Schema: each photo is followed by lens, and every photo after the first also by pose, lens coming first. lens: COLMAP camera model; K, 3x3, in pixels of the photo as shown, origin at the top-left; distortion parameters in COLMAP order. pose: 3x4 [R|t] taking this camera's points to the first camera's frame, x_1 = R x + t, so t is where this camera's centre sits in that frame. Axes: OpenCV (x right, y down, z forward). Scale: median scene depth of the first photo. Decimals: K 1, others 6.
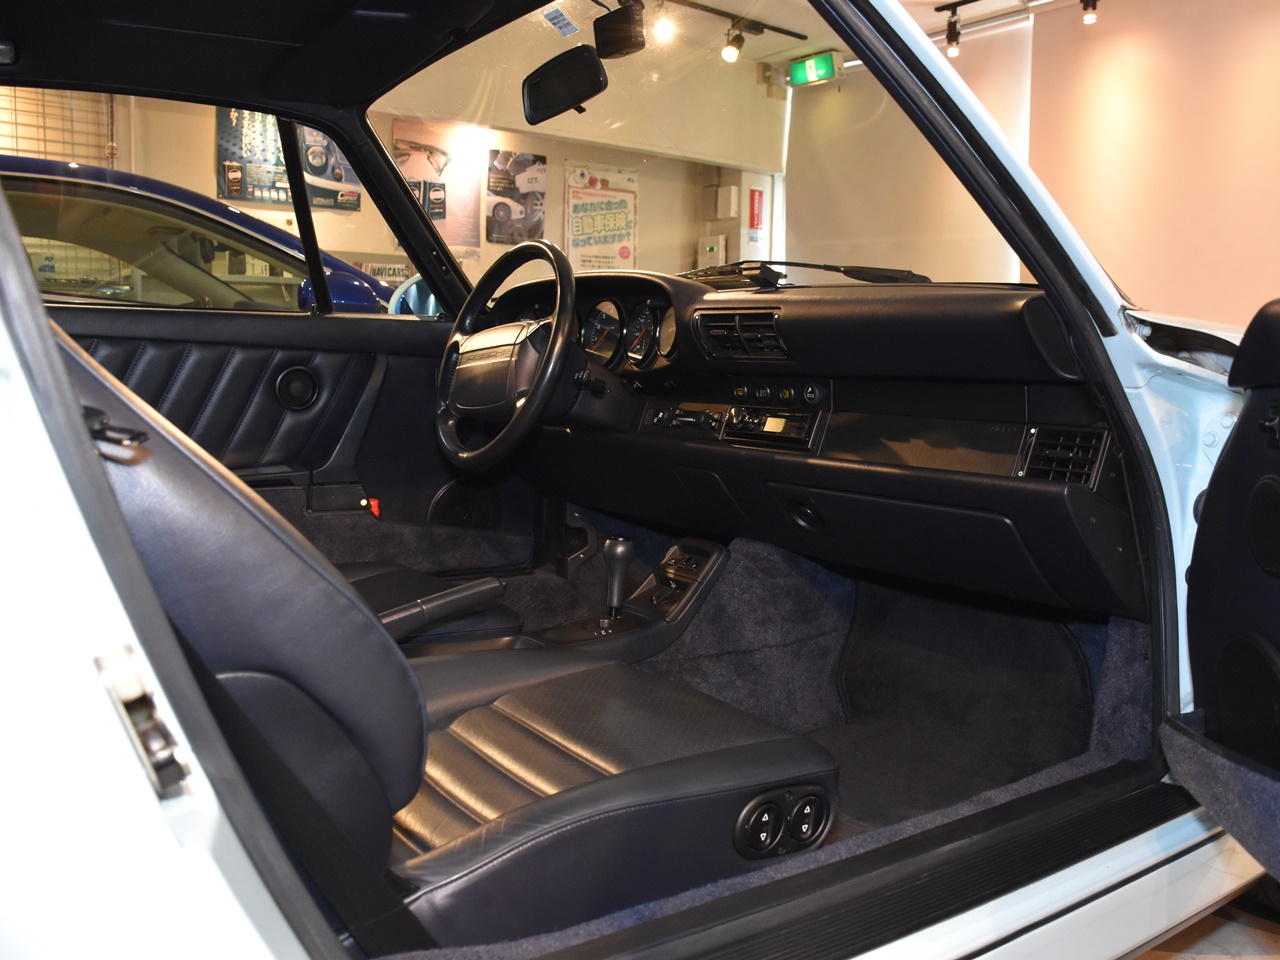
lens RADIAL K [[1200.2, 0, 642.9], [0, 1200.2, 497.6], [0, 0, 1]] dist [-0.155853, 0.081014]
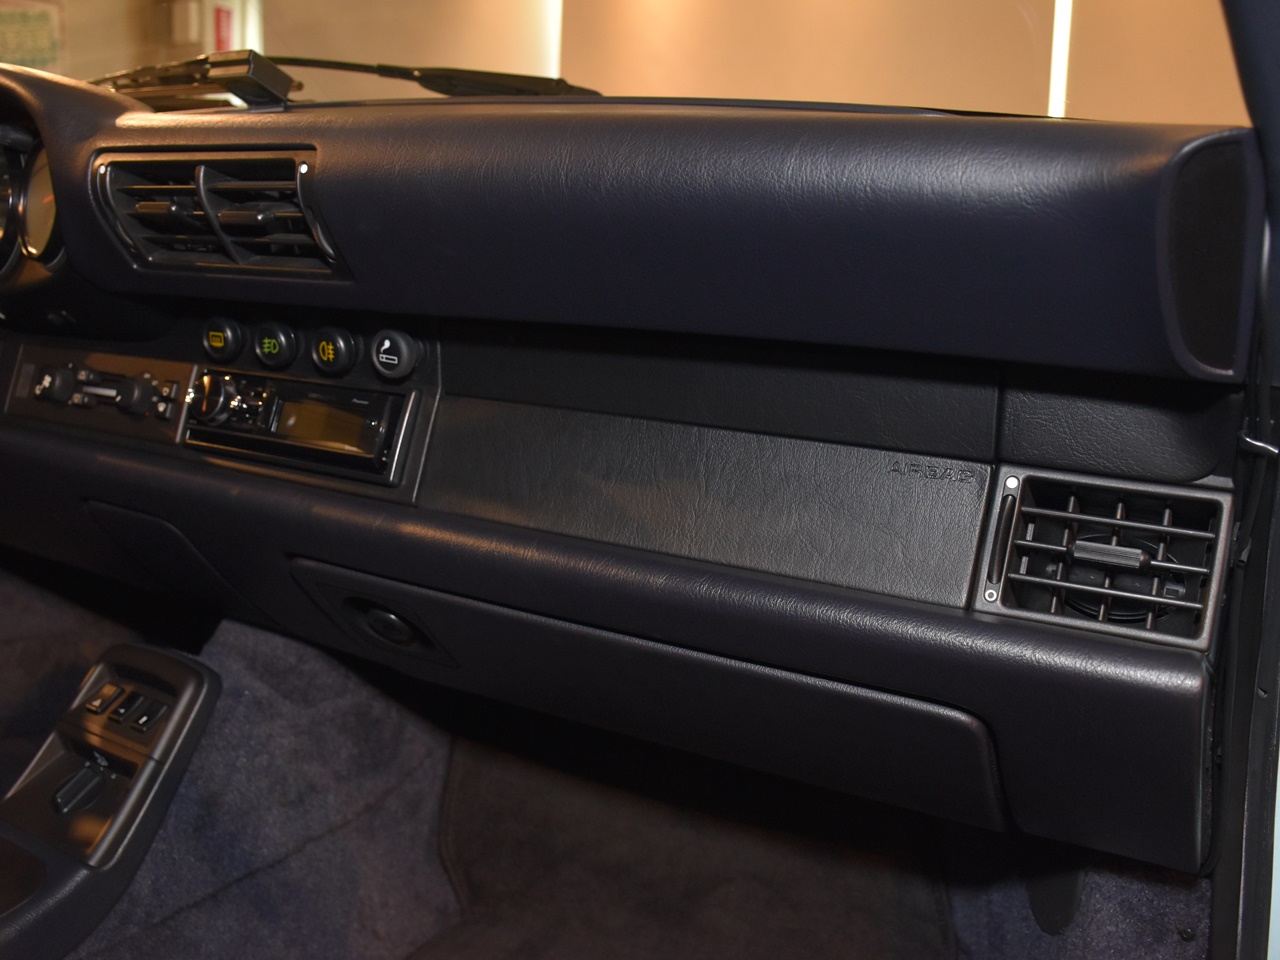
lens RADIAL K [[1200.2, 0, 642.9], [0, 1200.2, 497.6], [0, 0, 1]] dist [-0.155853, 0.081014]
pose [[0.910071, -0.078723, 0.406908, 0.042077], [0.028929, 0.991466, 0.127114, -0.079400], [-0.413442, -0.103911, 0.904582, 0.522027]]
